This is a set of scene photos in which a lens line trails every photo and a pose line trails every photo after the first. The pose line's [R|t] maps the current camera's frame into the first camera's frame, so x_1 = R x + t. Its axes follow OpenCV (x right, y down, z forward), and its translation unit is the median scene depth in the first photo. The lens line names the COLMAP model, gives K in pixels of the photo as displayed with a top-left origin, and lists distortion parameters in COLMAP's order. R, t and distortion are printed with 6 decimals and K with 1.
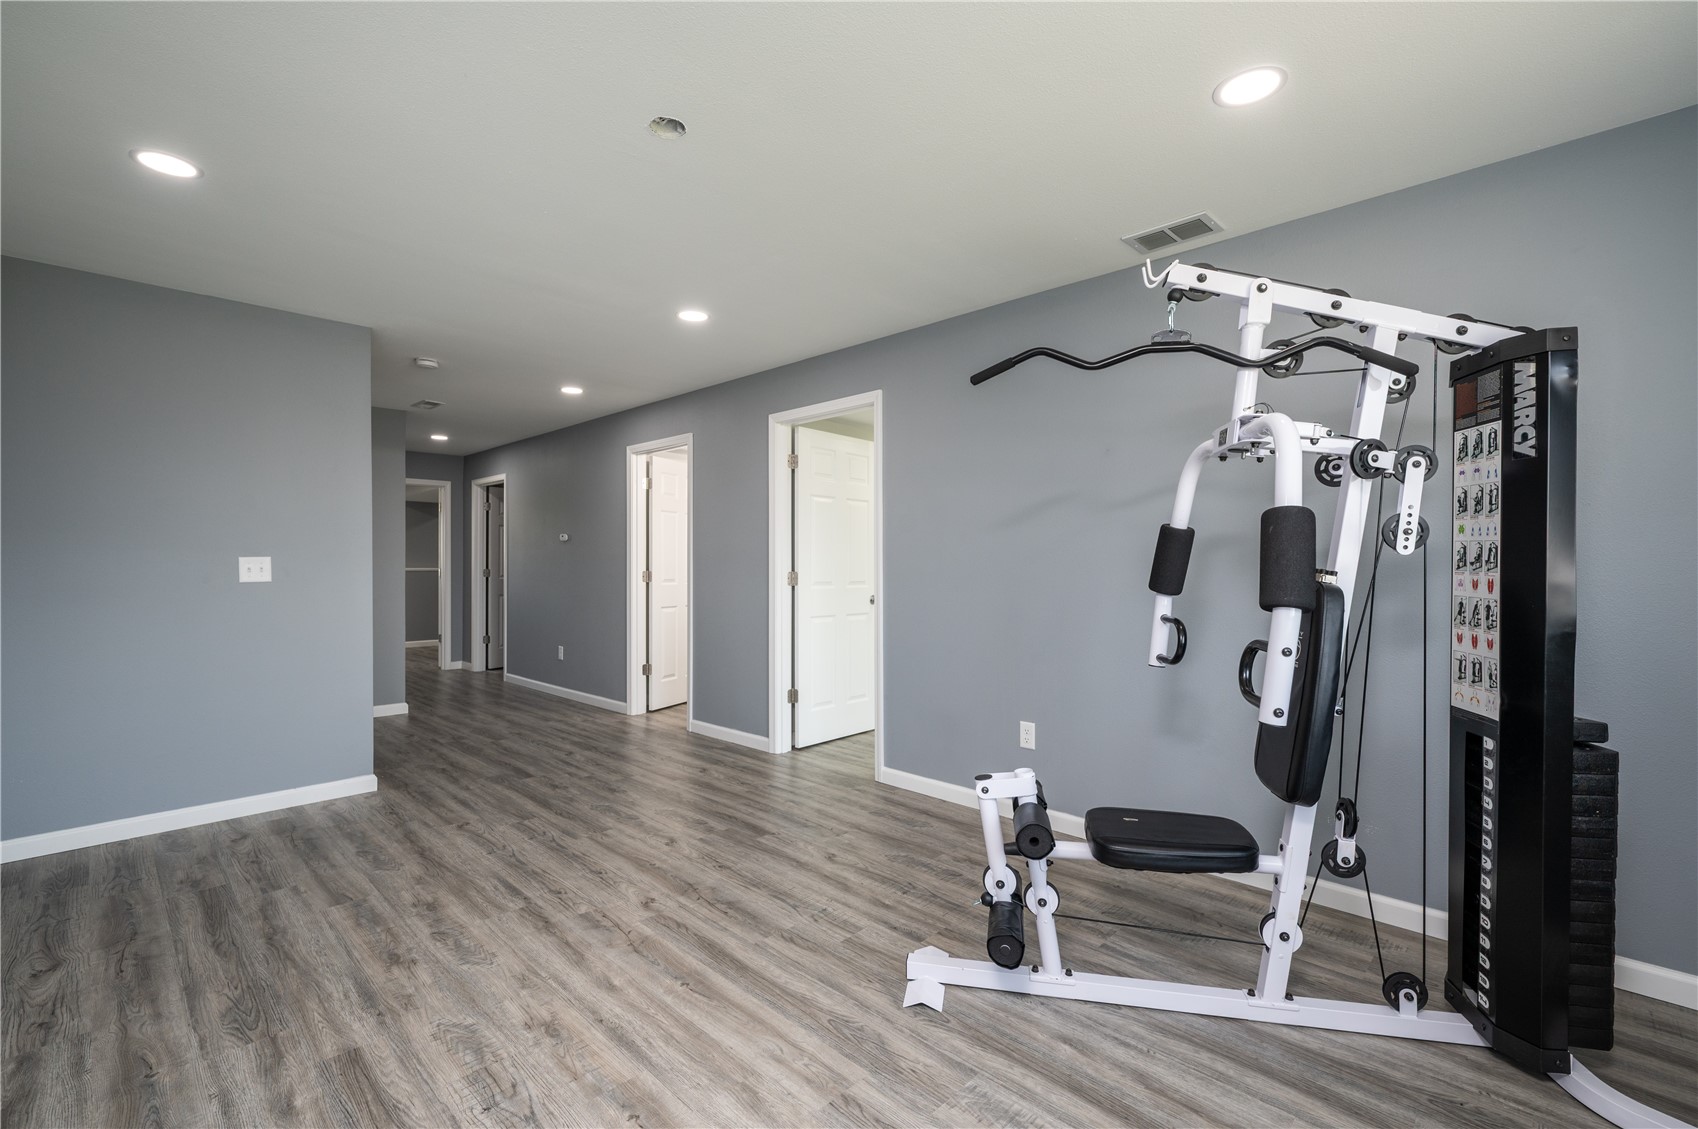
lens RADIAL K [[737.7, 0, 853.3], [0, 737.7, 570.9], [0, 0, 1]] dist [-0.022555, 0.000525]
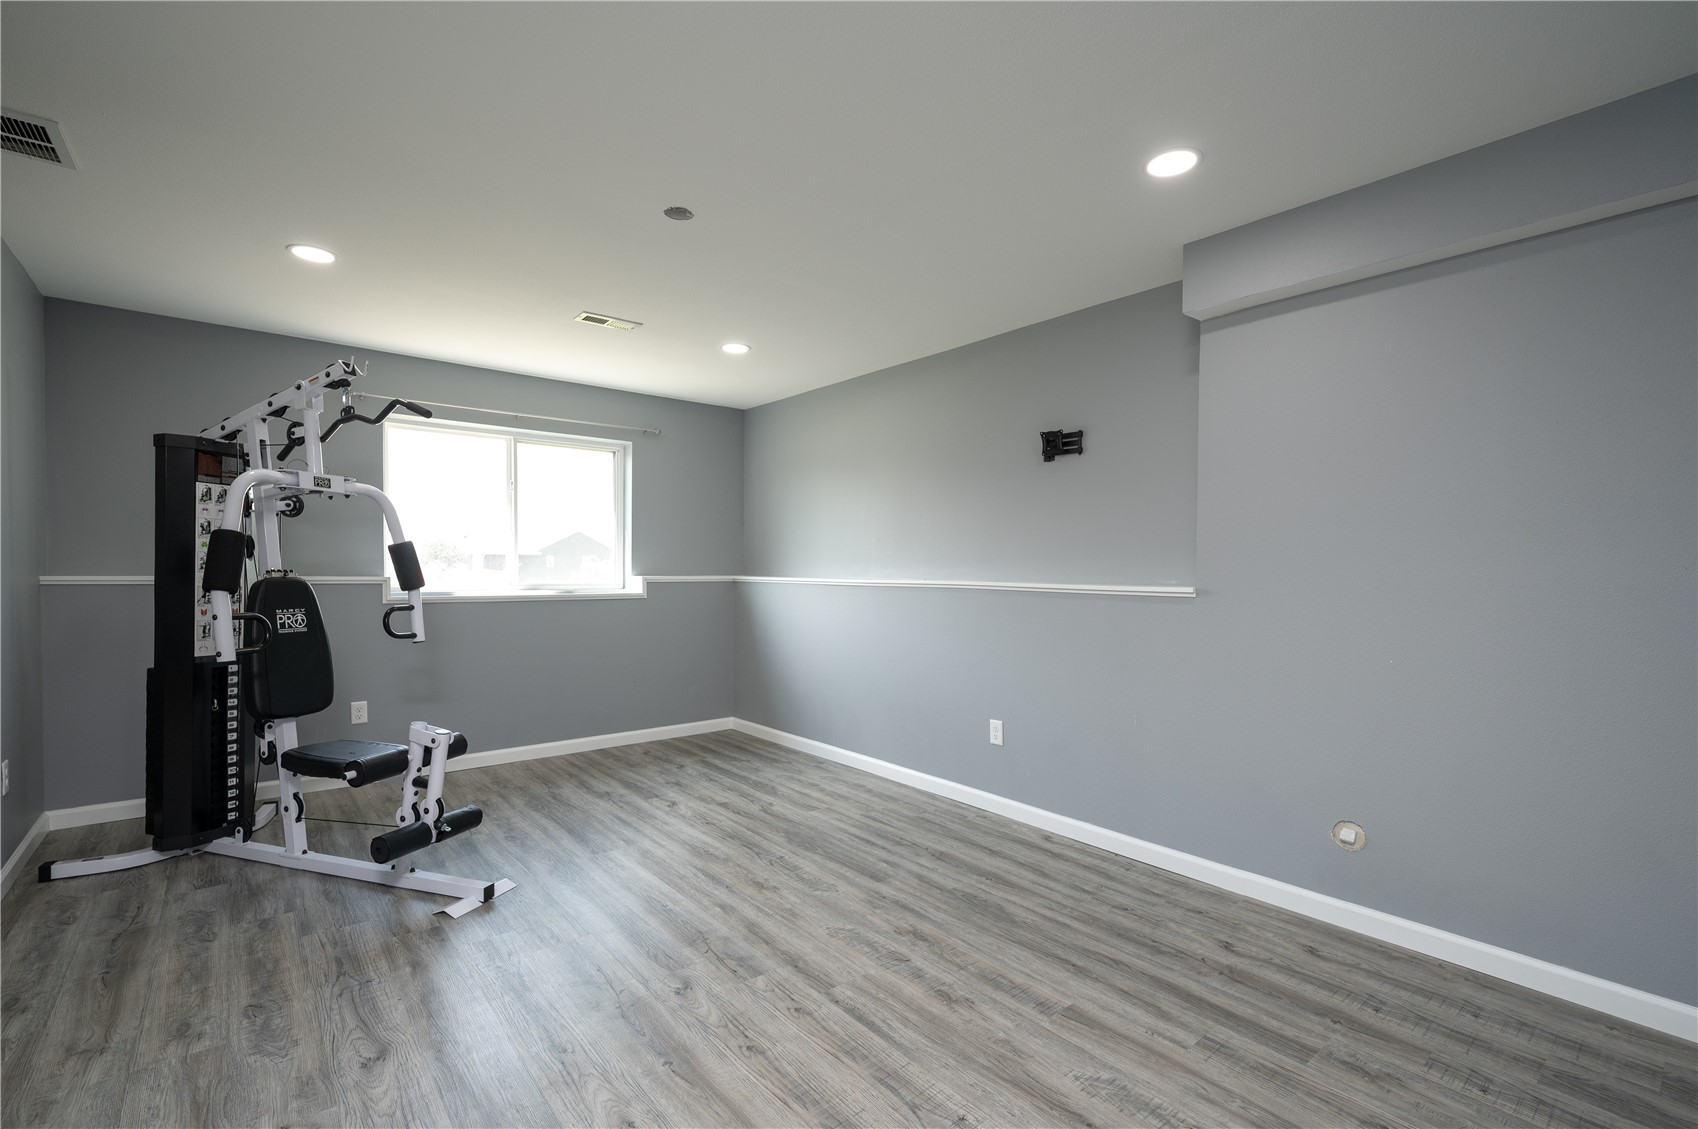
lens RADIAL K [[737.7, 0, 848.6], [0, 737.7, 573.0], [0, 0, 1]] dist [-0.022555, 0.000525]
pose [[-0.993385, -0.013815, 0.113999, -0.632651], [-0.012702, 0.999864, 0.010491, -0.019331], [-0.114128, 0.008973, -0.993426, 2.057849]]
